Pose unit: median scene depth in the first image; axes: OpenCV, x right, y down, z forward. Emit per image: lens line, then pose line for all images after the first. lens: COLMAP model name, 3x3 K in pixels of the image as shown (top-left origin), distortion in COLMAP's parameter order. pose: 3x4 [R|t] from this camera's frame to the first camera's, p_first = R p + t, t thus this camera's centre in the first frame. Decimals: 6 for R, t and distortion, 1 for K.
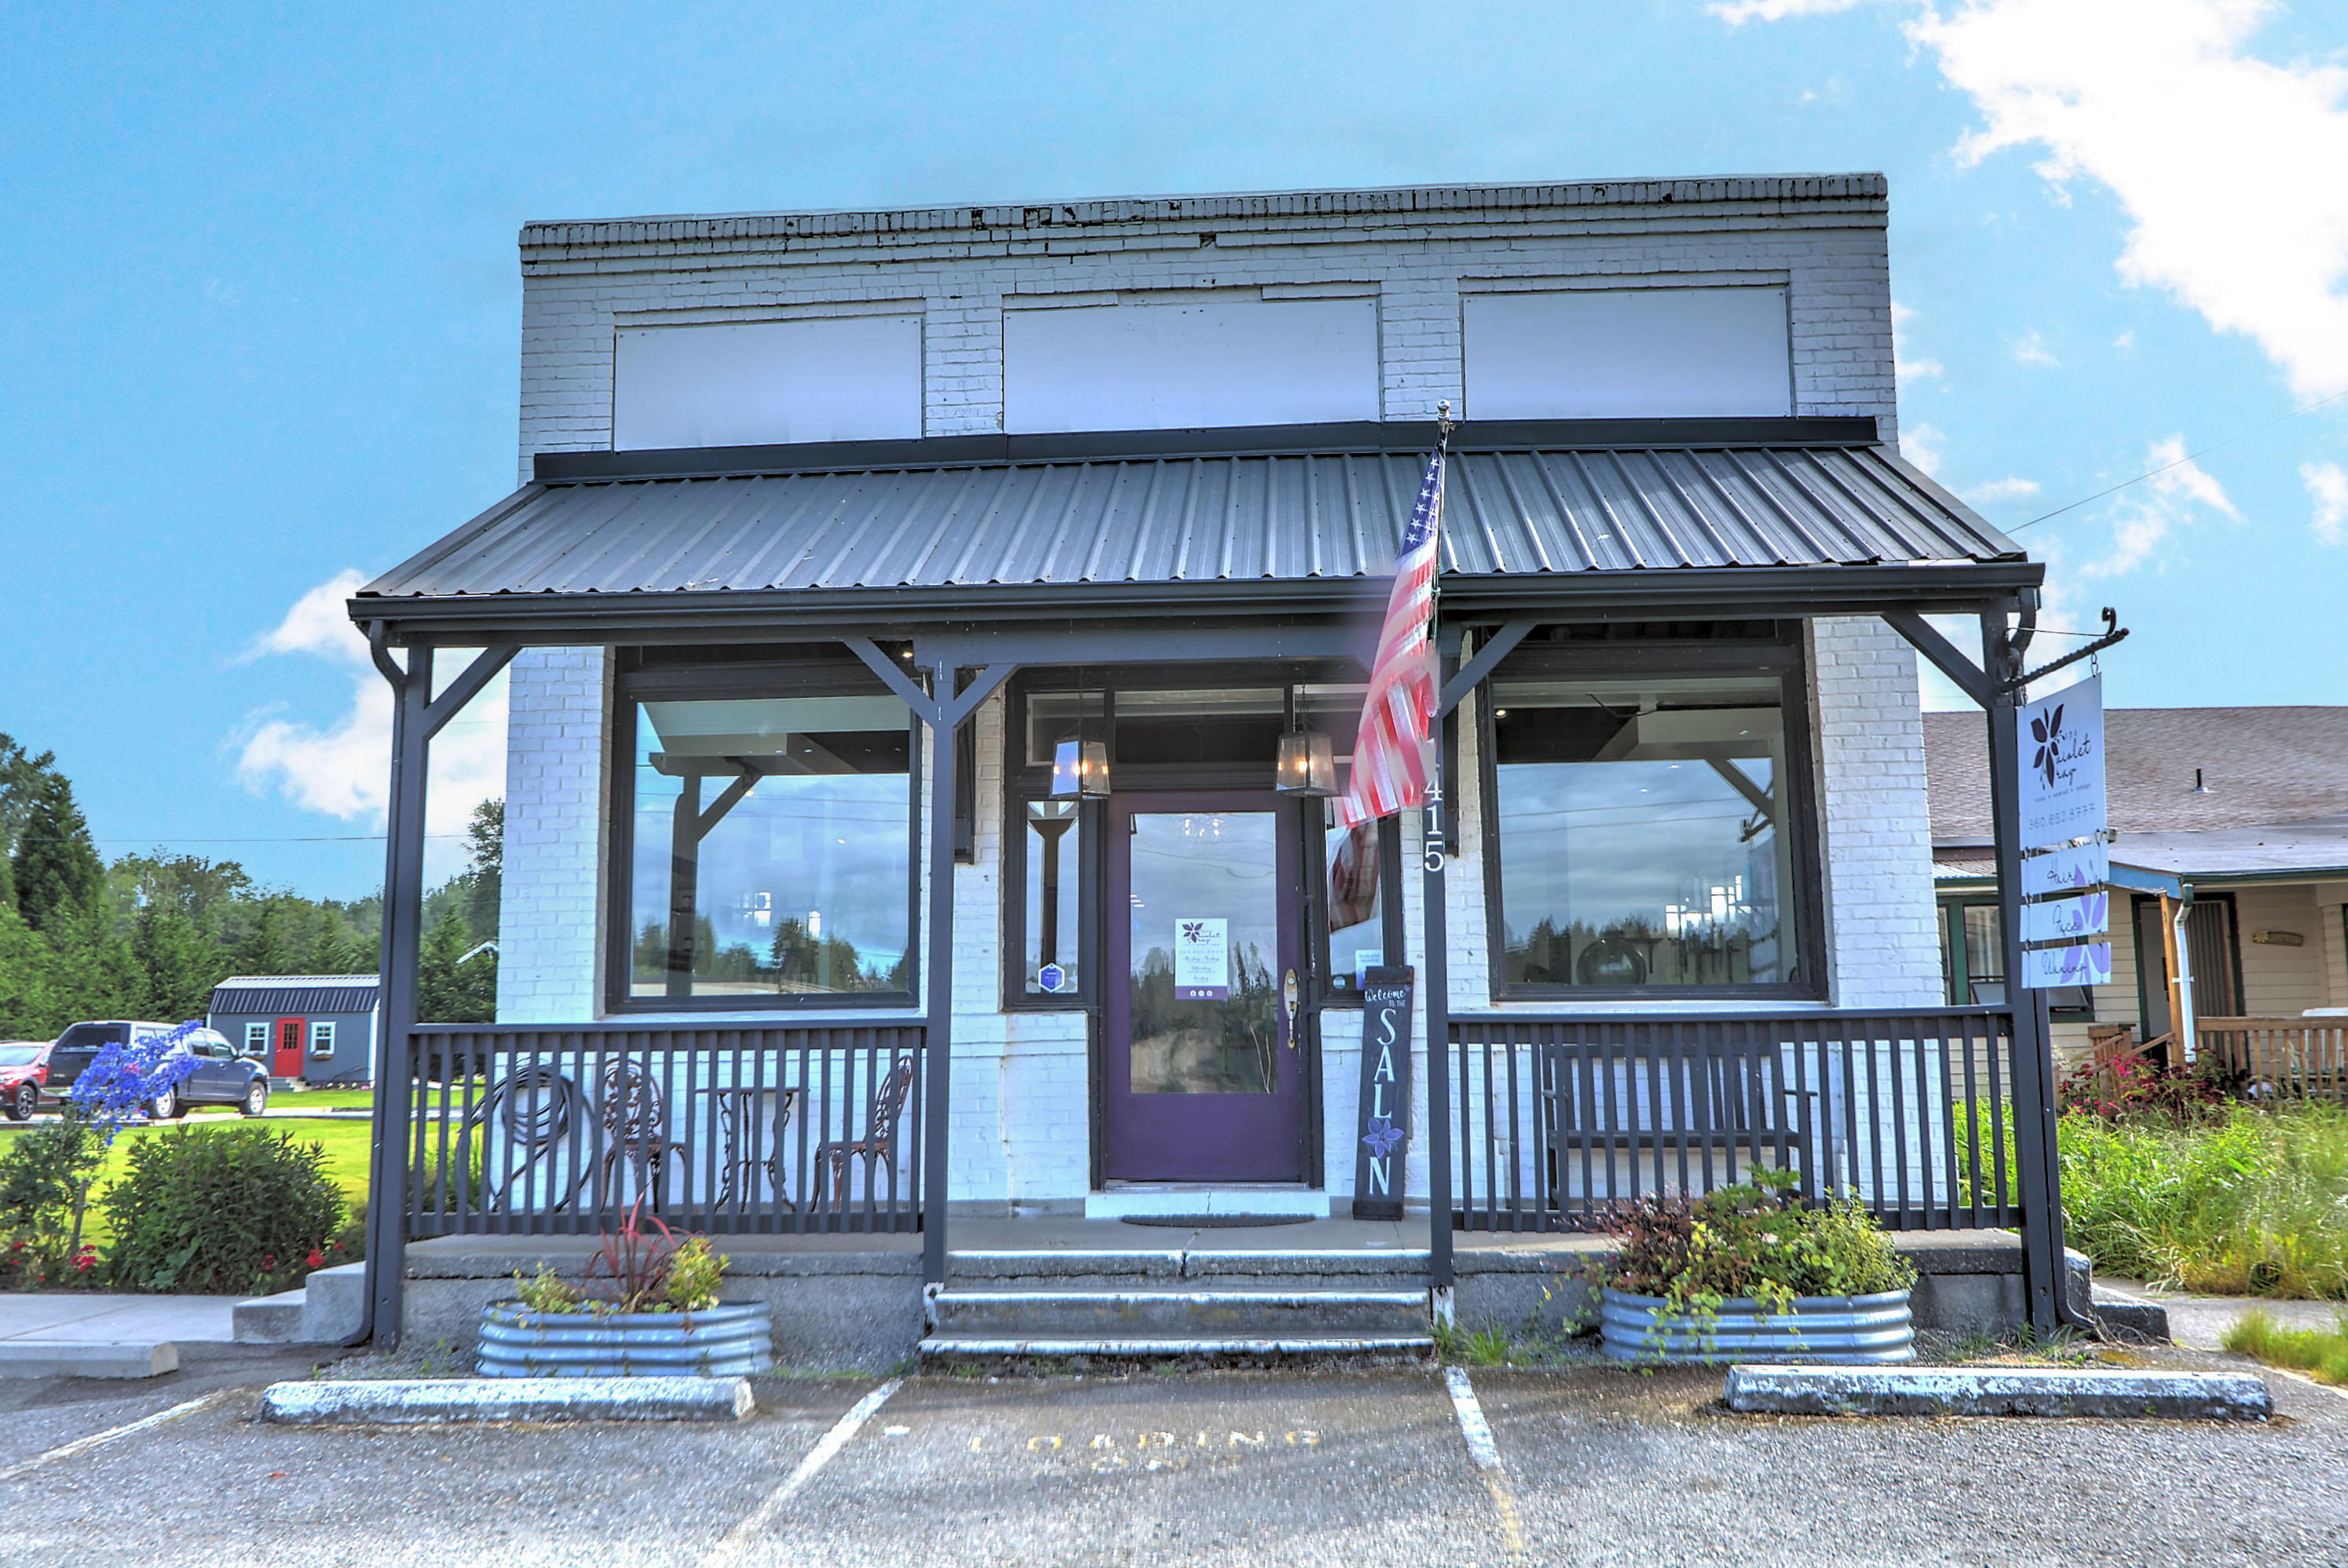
lens RADIAL K [[2104.0, 0, 1175.1], [0, 2104.0, 788.9], [0, 0, 1]] dist [-0.040349, 0.034886]
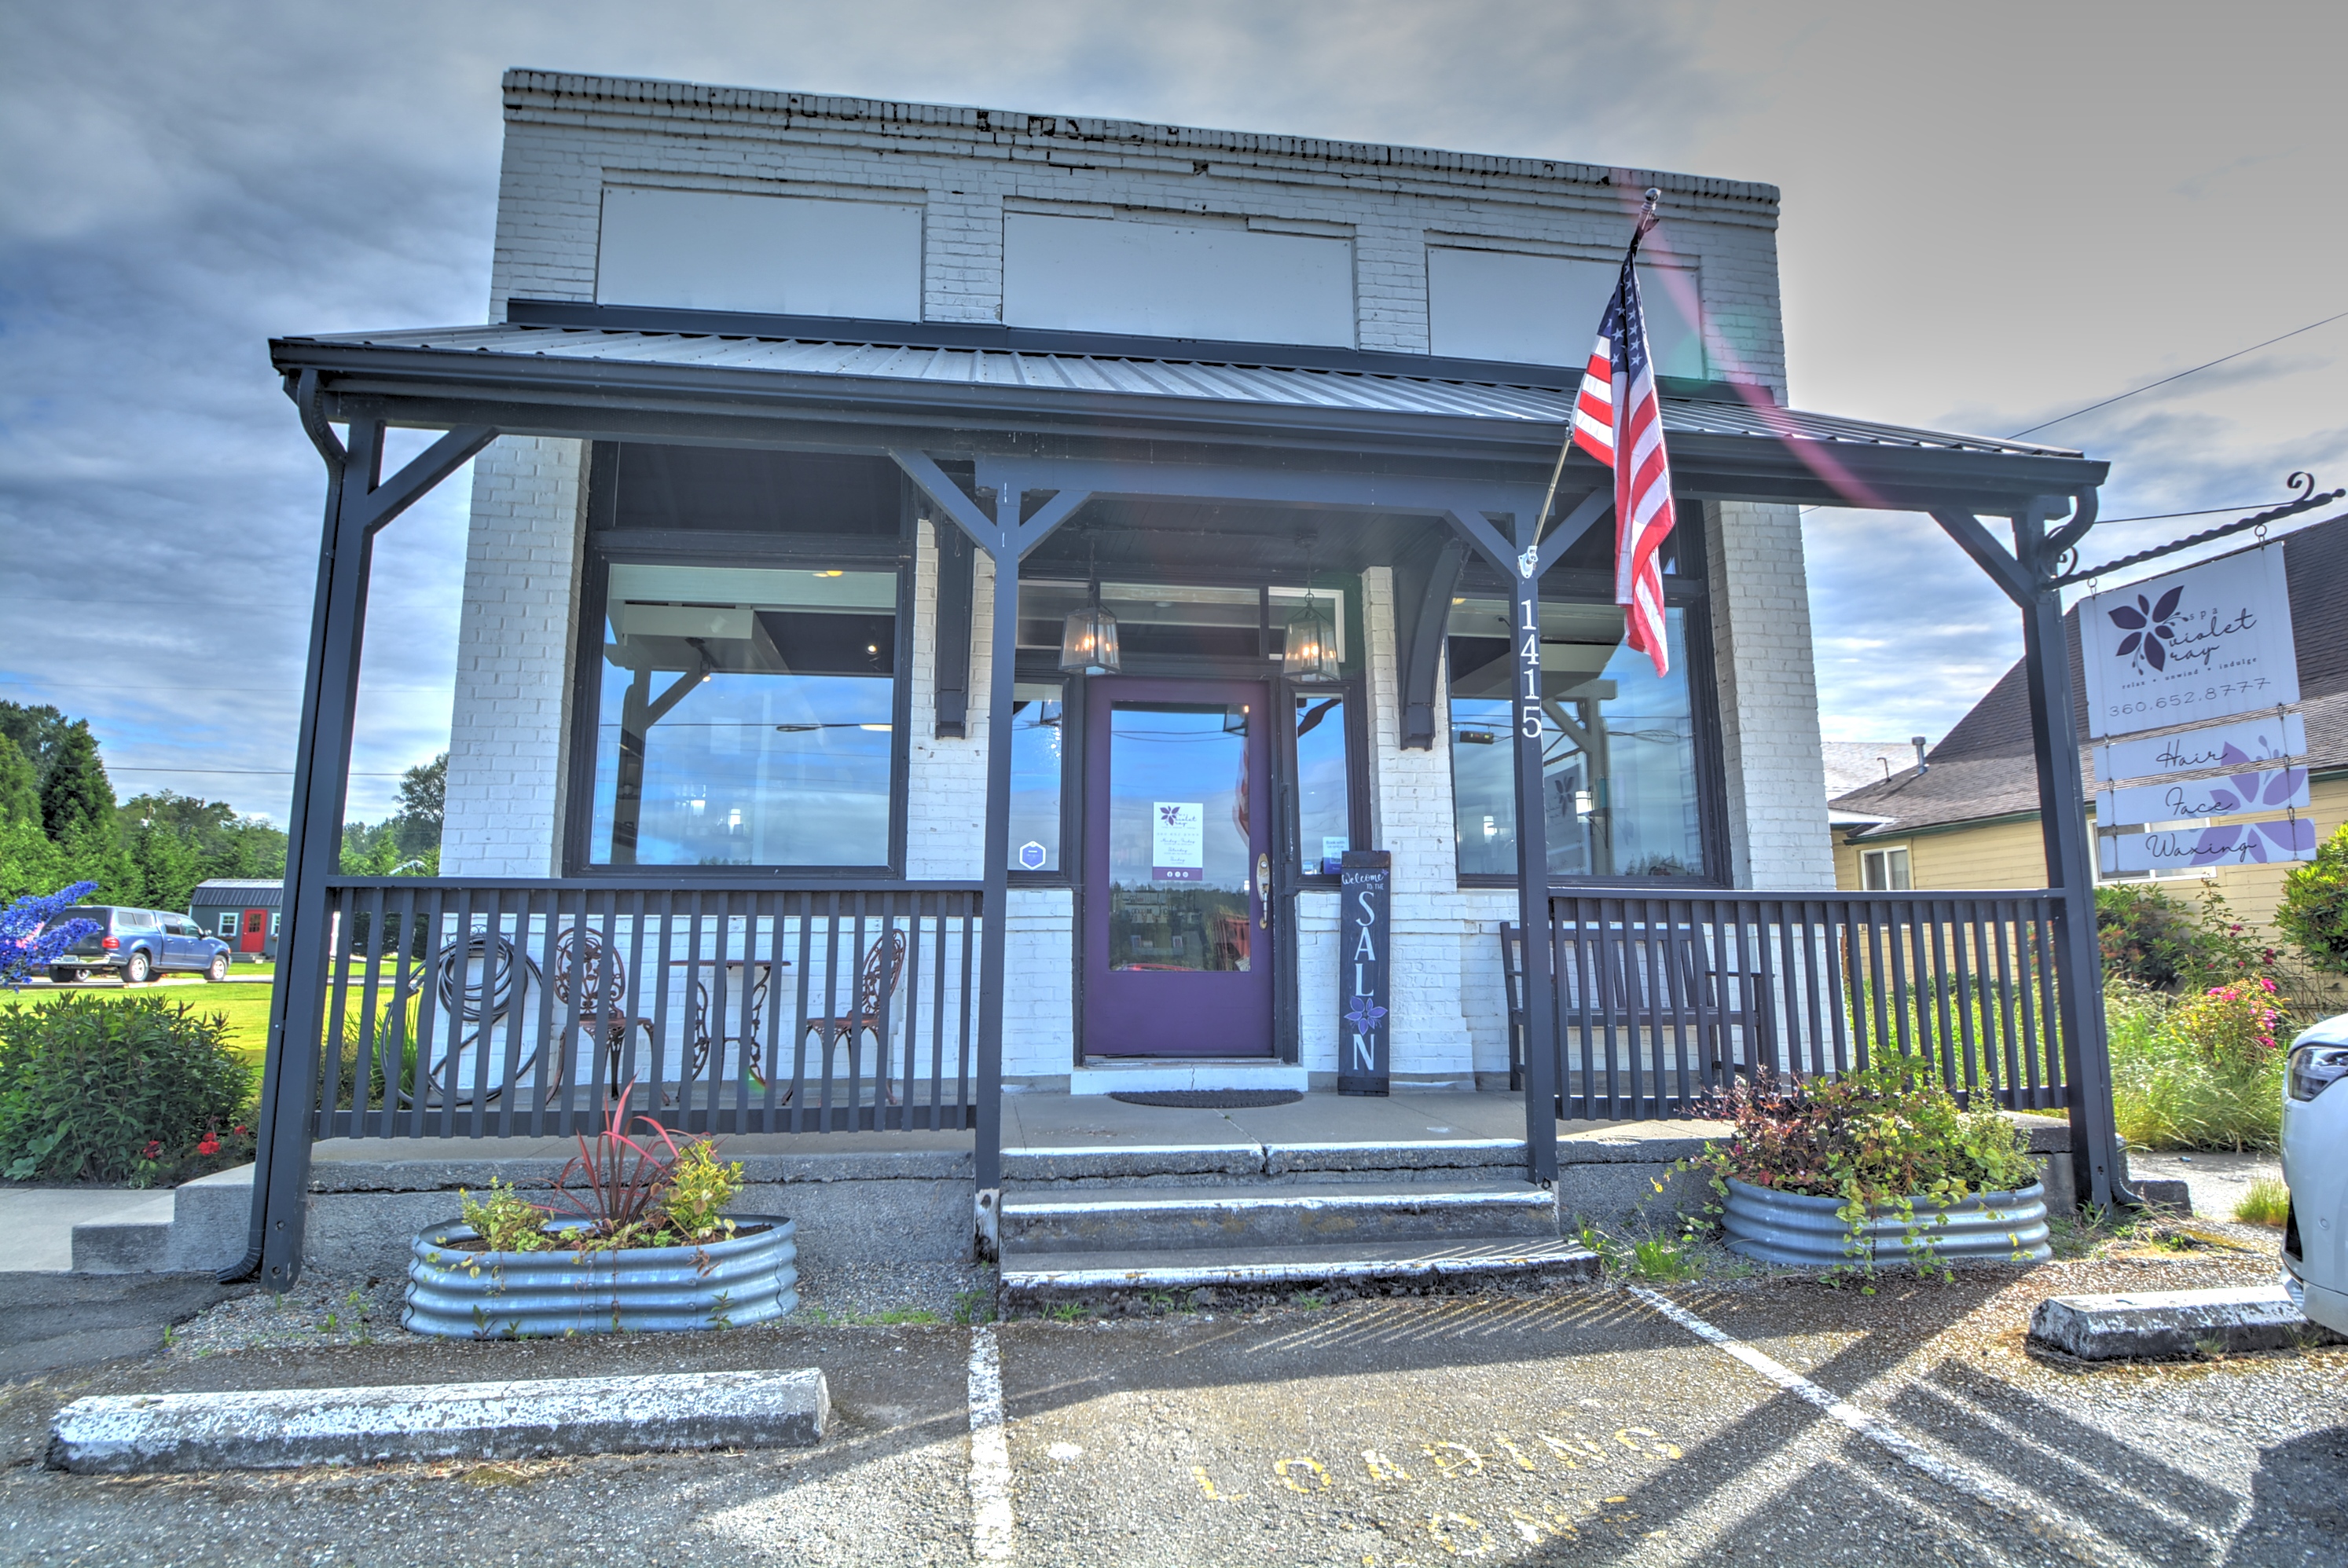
lens RADIAL K [[1304.2, 0, 1167.3], [0, 1304.2, 769.1], [0, 0, 1]] dist [-0.020092, -0.010009]
pose [[0.977452, 0.040527, 0.207232, -0.134593], [-0.038237, 0.999155, -0.015047, 0.057934], [-0.207666, 0.006784, 0.978176, 0.388100]]
